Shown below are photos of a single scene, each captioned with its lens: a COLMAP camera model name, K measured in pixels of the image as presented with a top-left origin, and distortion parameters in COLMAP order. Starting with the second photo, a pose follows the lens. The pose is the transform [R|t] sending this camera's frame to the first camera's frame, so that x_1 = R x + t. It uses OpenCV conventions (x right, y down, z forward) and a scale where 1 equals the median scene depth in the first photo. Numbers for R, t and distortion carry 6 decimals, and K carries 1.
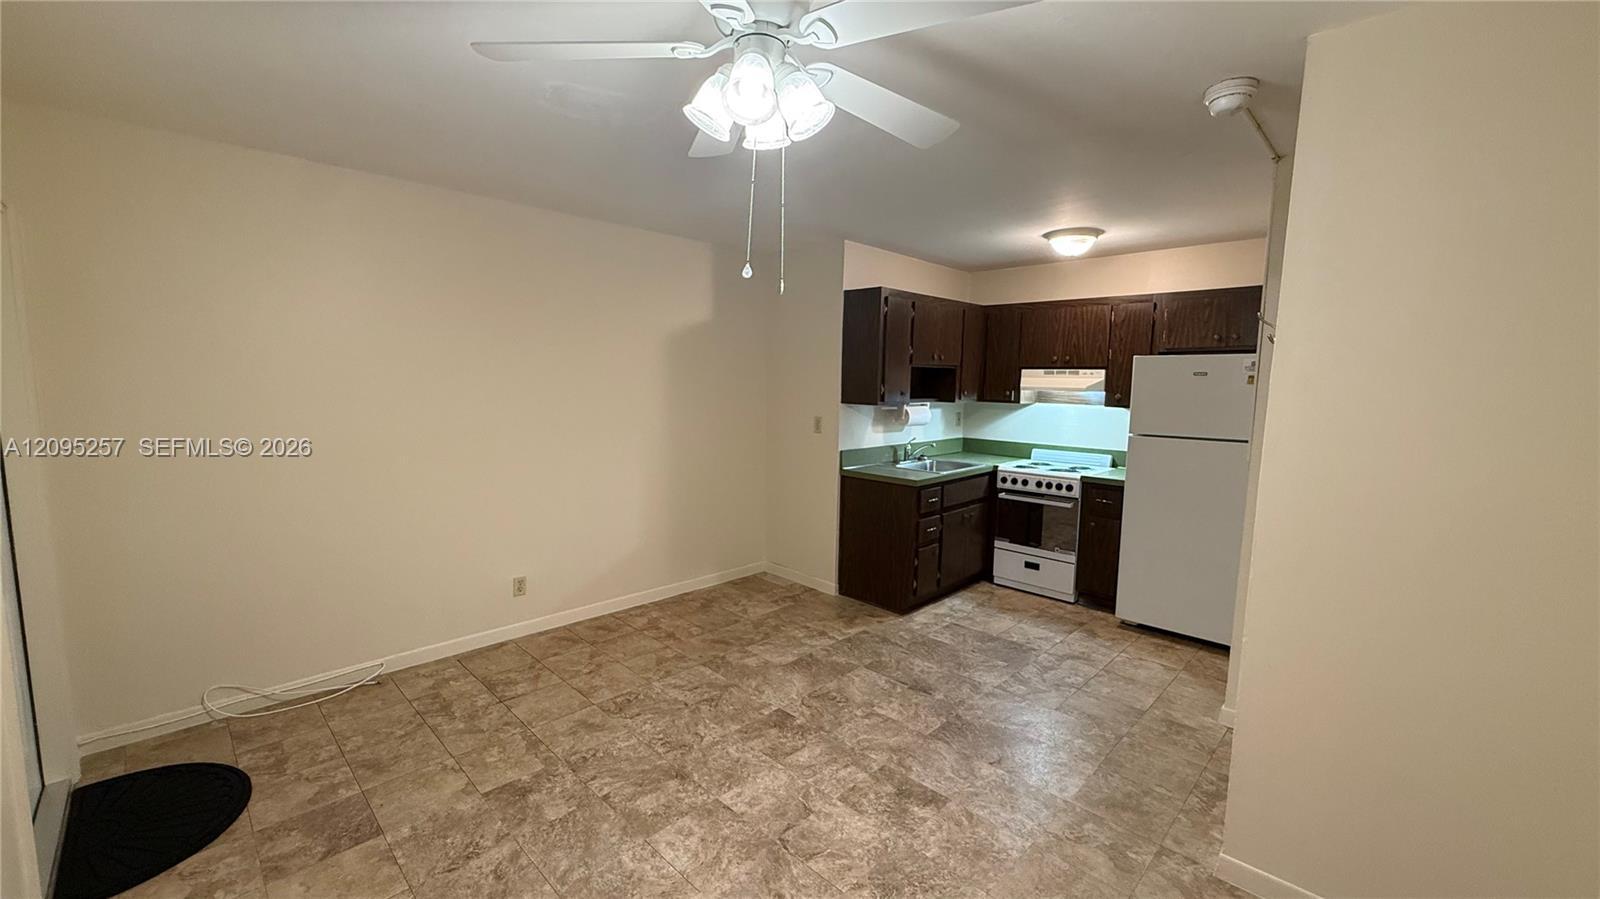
lens RADIAL K [[633.3, 0, 792.0], [0, 633.3, 449.4], [0, 0, 1]] dist [-0.001248, 0.000634]
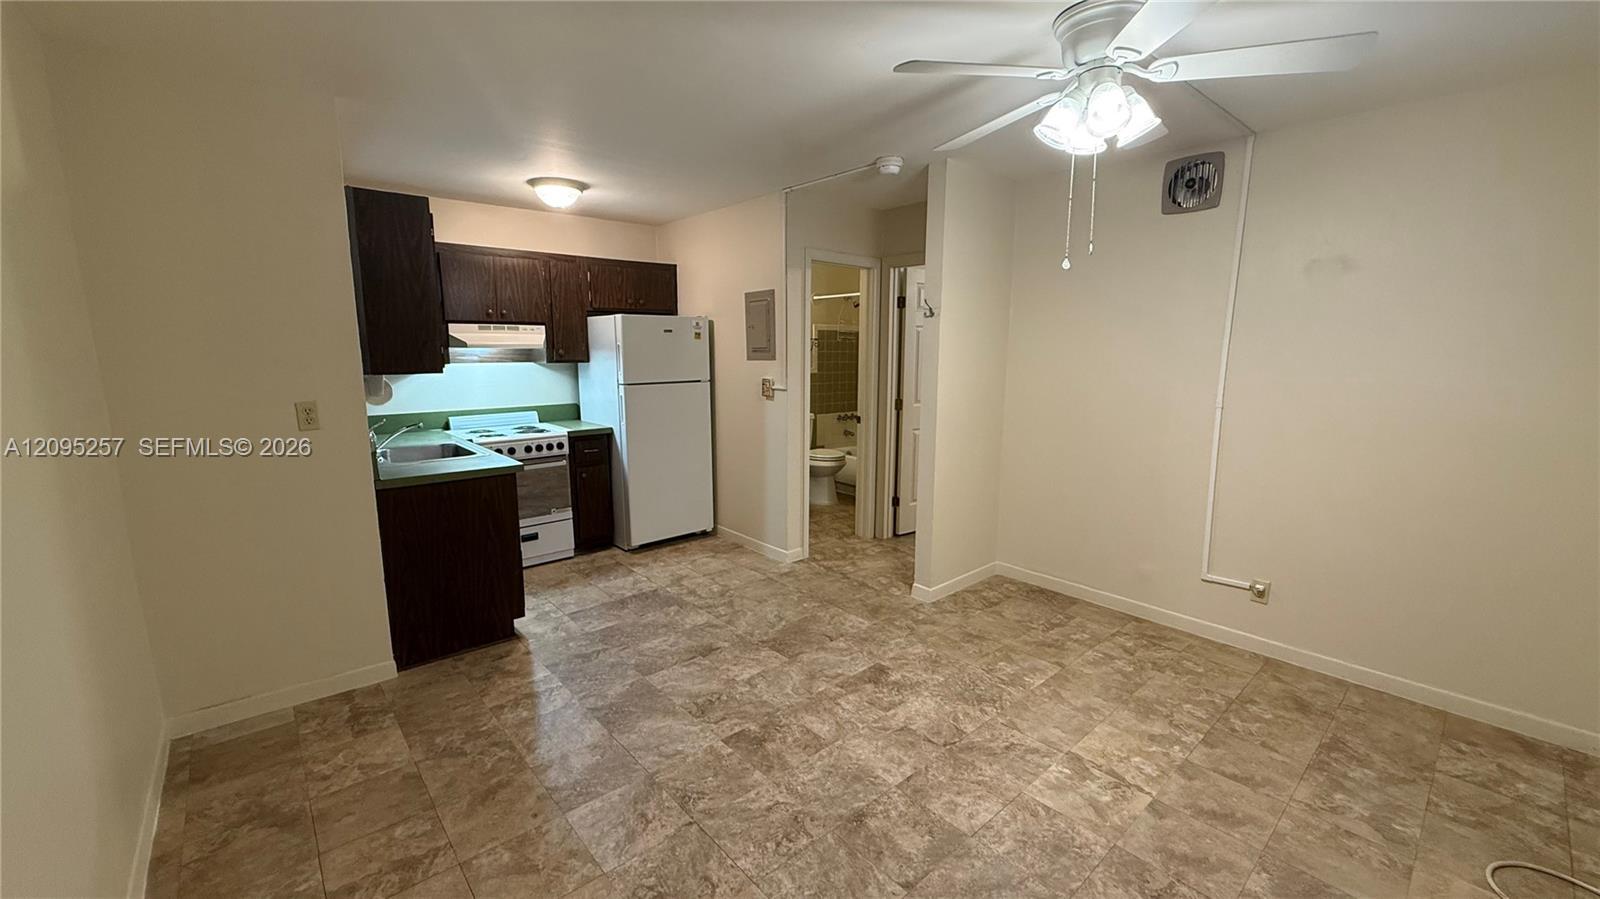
lens RADIAL K [[633.3, 0, 804.4], [0, 633.3, 447.2], [0, 0, 1]] dist [-0.001248, 0.000634]
pose [[0.067434, -0.175082, 0.982242, -0.640610], [0.111168, 0.979671, 0.166991, -0.075022], [-0.991511, 0.097933, 0.085527, 0.669279]]
